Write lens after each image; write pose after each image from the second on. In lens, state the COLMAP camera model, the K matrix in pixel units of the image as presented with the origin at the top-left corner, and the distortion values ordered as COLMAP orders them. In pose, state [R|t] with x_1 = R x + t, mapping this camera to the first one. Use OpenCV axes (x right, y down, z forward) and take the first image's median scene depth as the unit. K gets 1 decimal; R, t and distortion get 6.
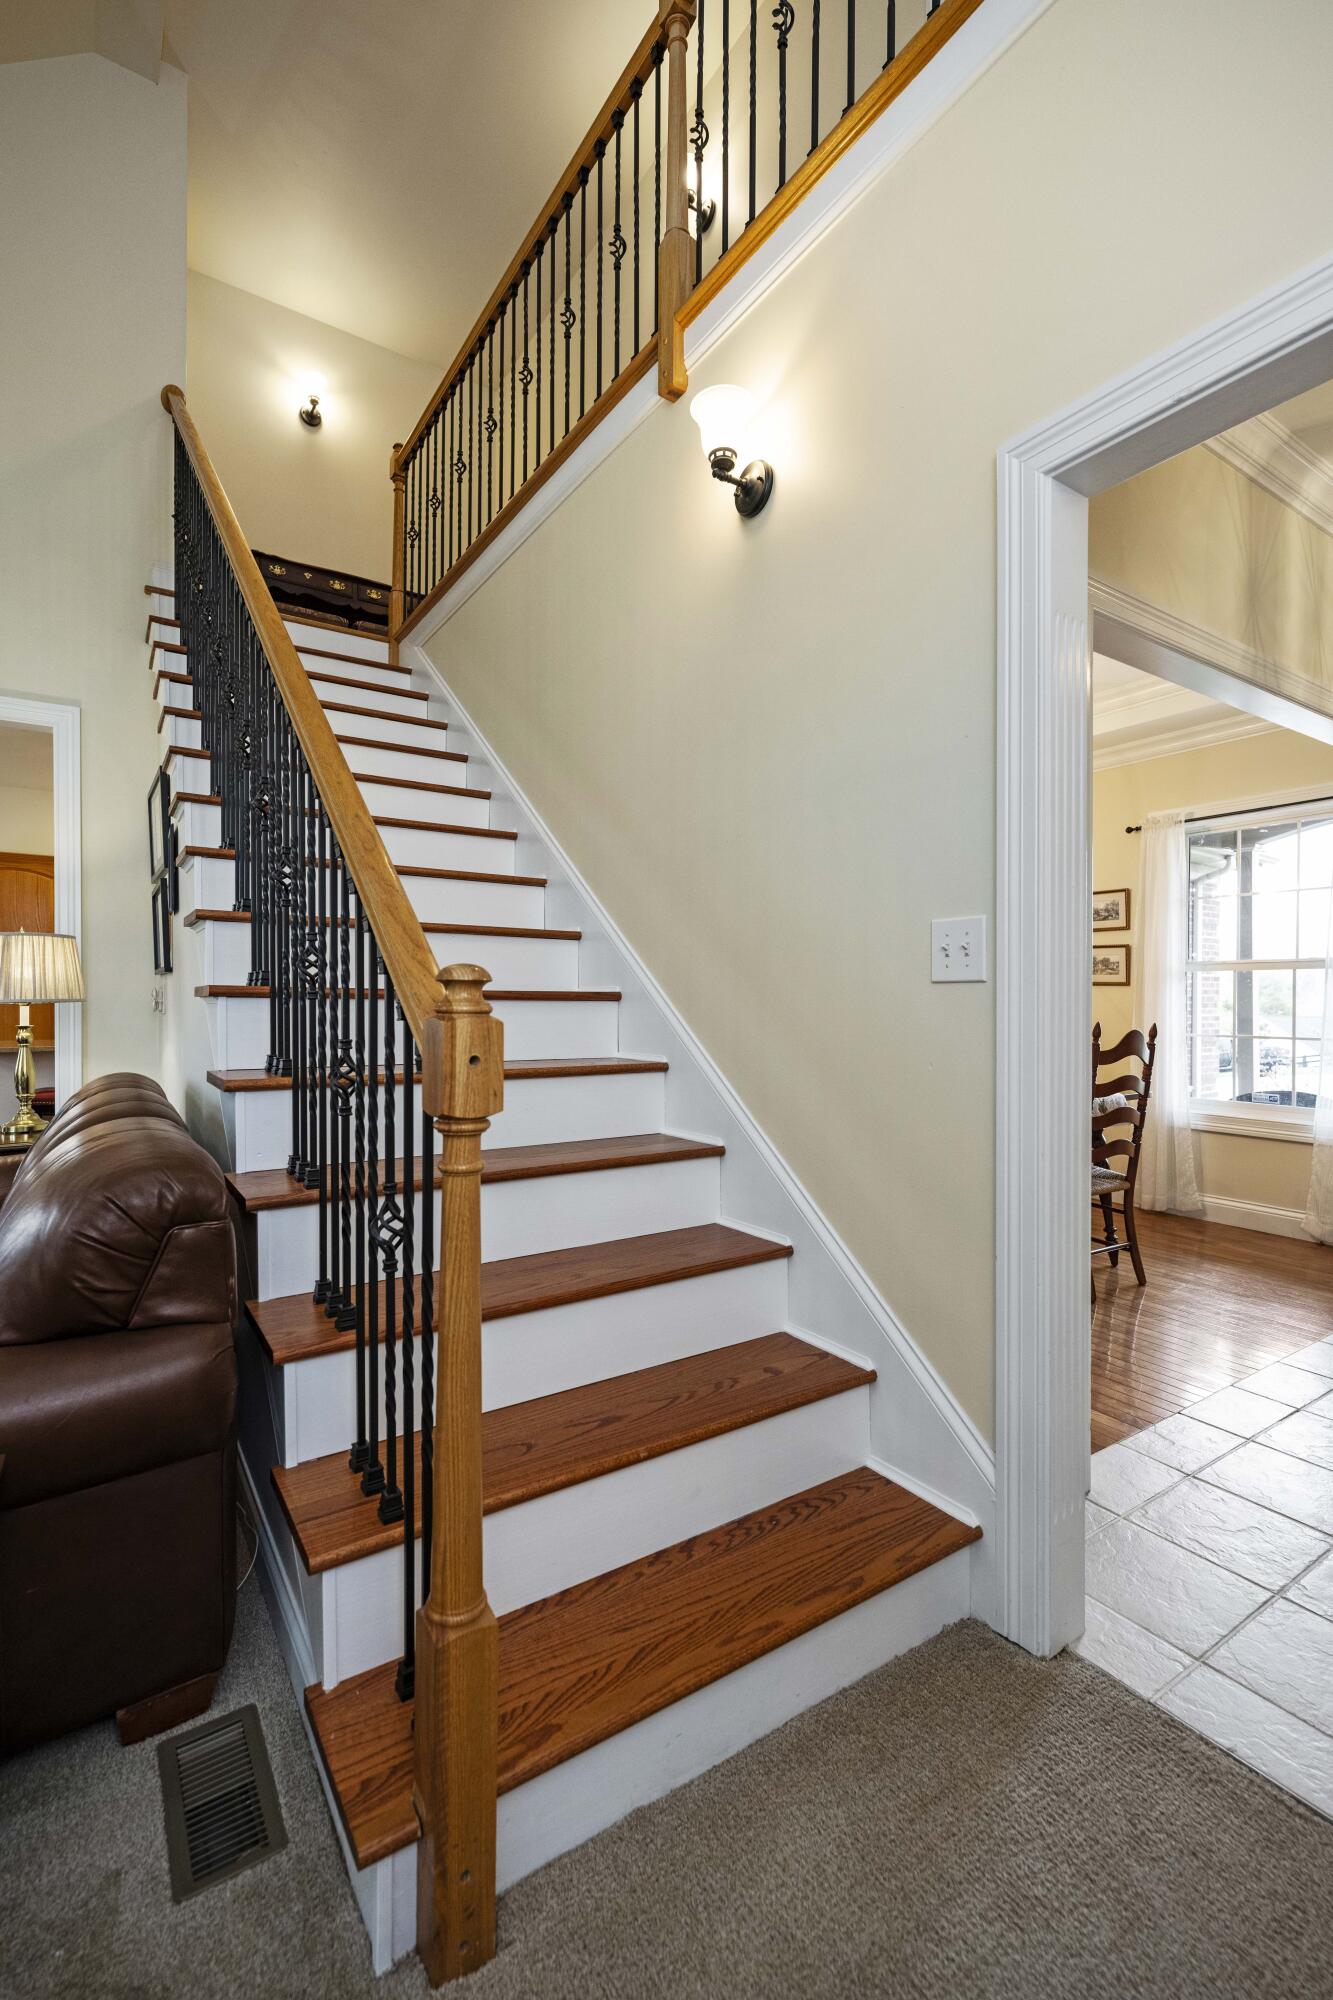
lens RADIAL K [[868.4, 0, 685.7], [0, 868.4, 1003.3], [0, 0, 1]] dist [-0.002376, 0.000913]
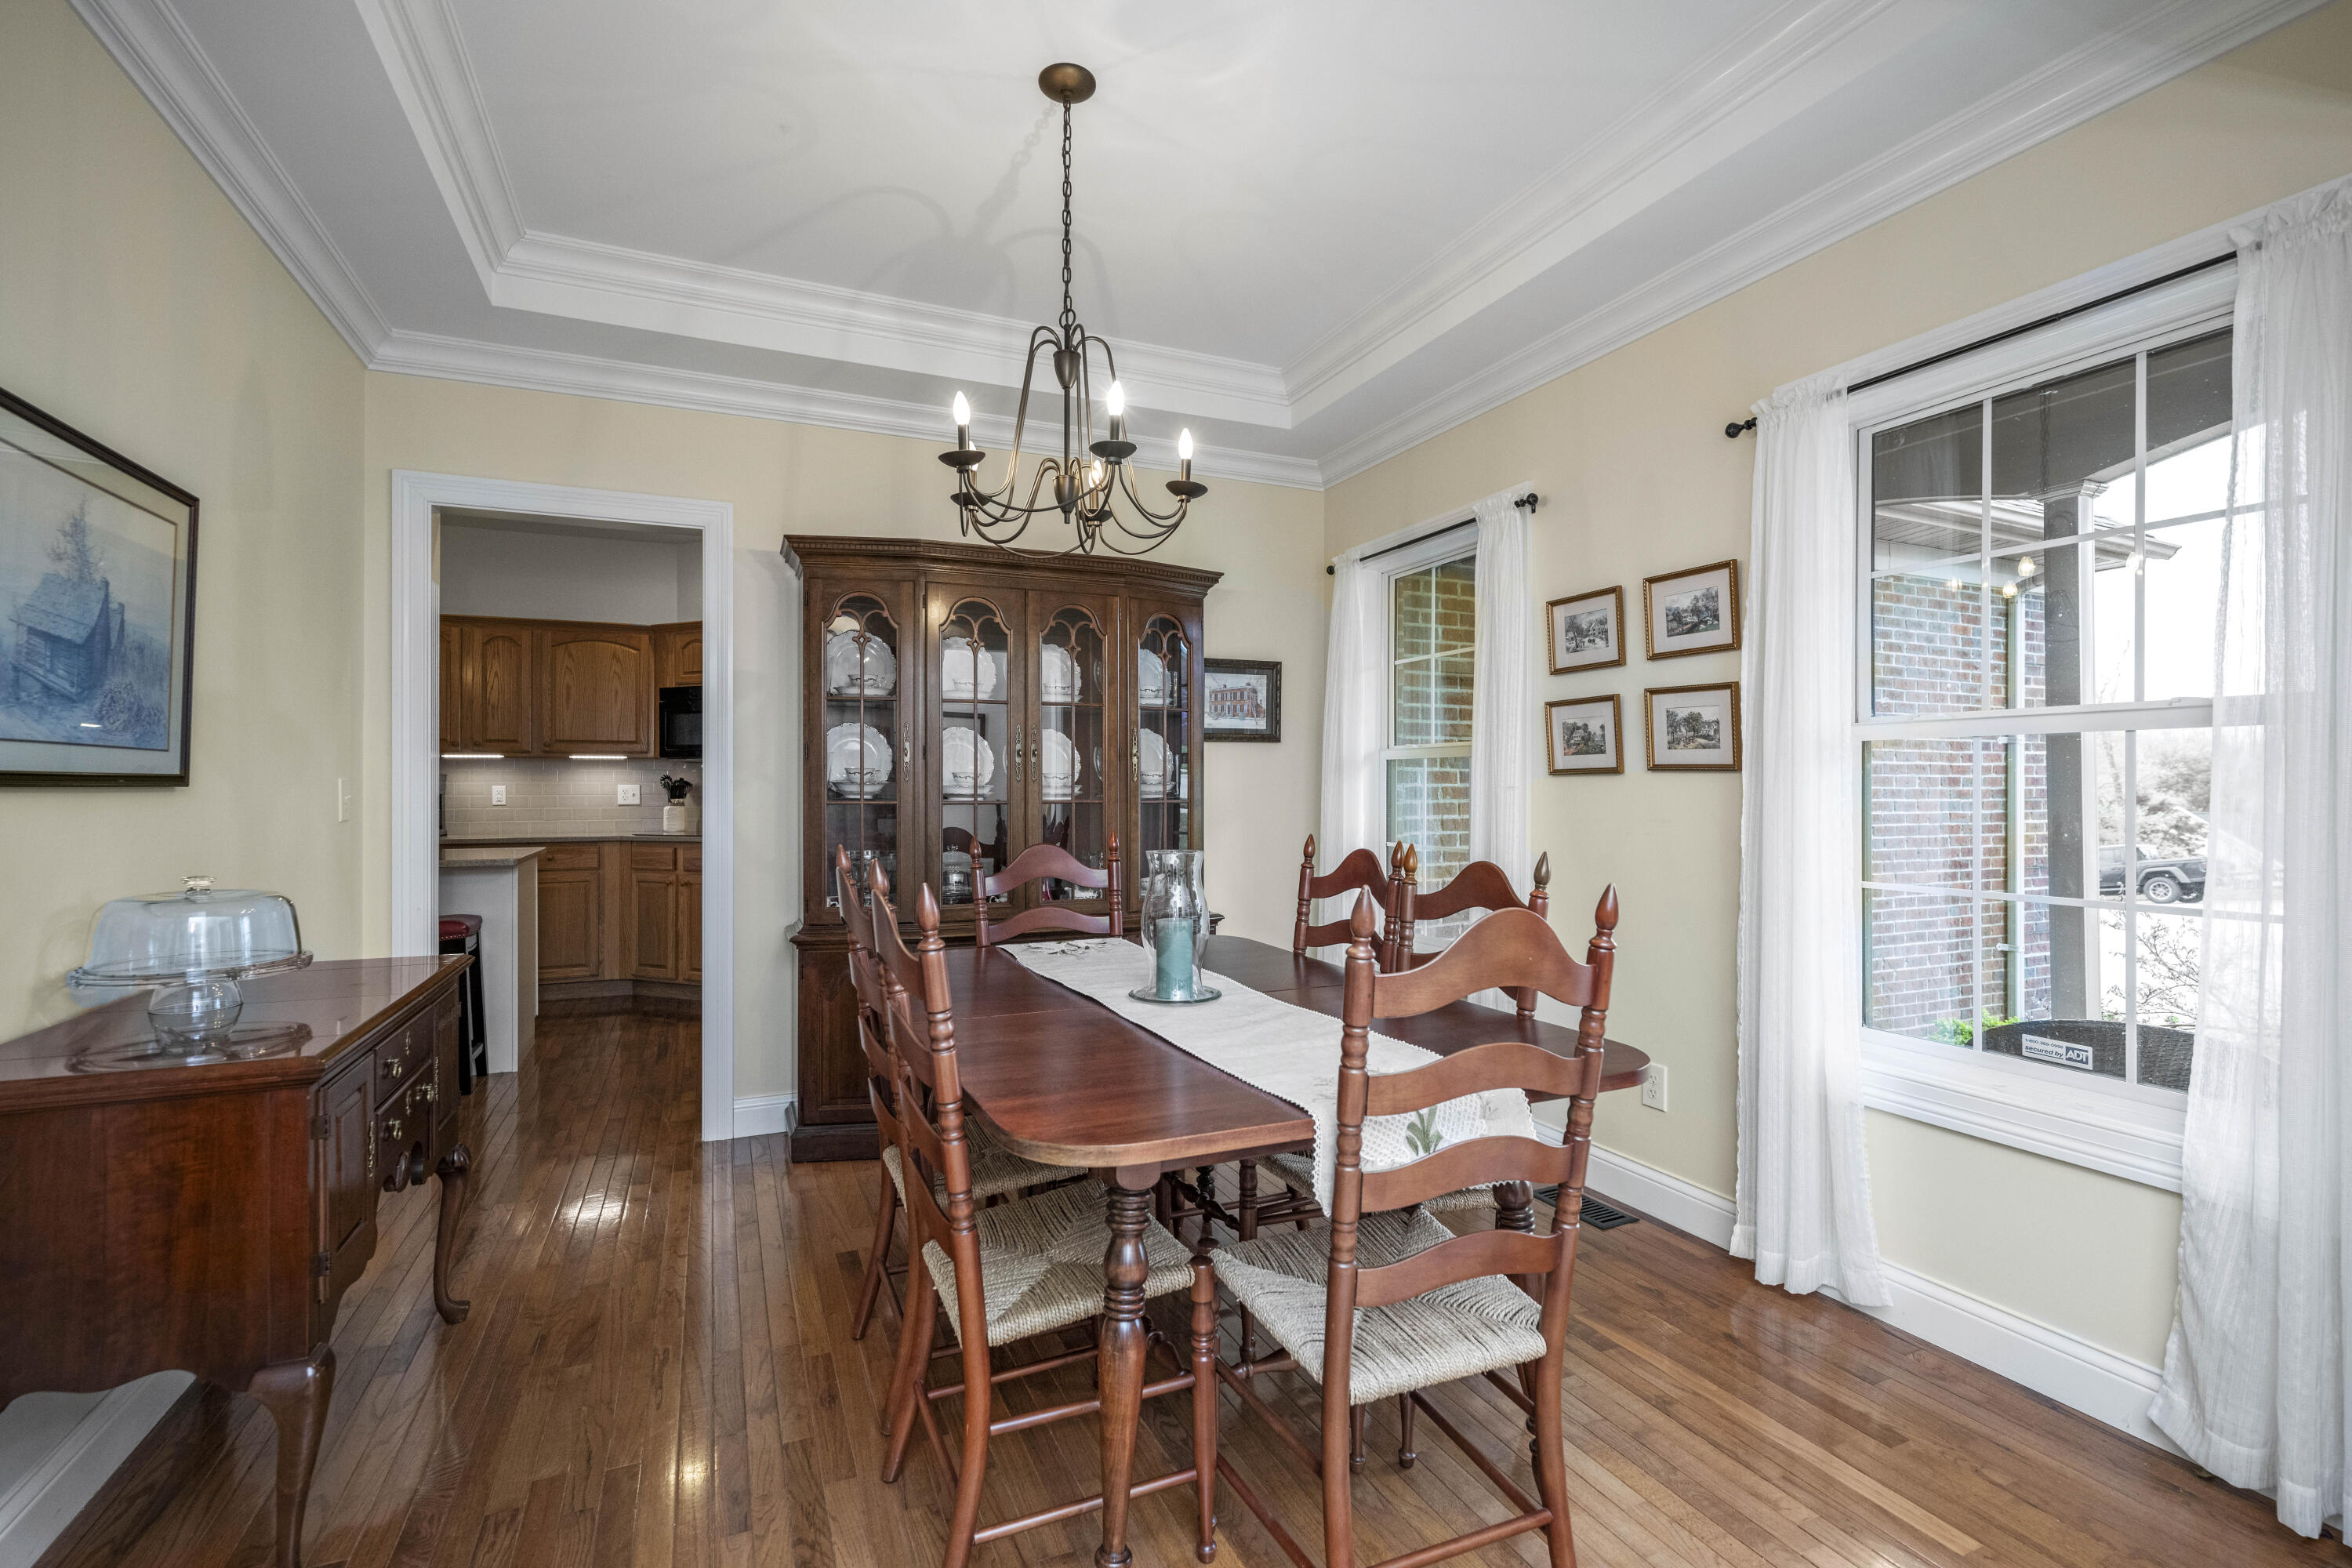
lens RADIAL K [[1046.9, 0, 1173.7], [0, 1046.9, 784.2], [0, 0, 1]] dist [-0.002229, -0.001013]
pose [[0.981038, -0.003293, -0.193788, 0.325134], [0.001119, 0.999935, -0.011329, -0.008297], [0.193812, 0.010897, 0.980978, 0.403131]]
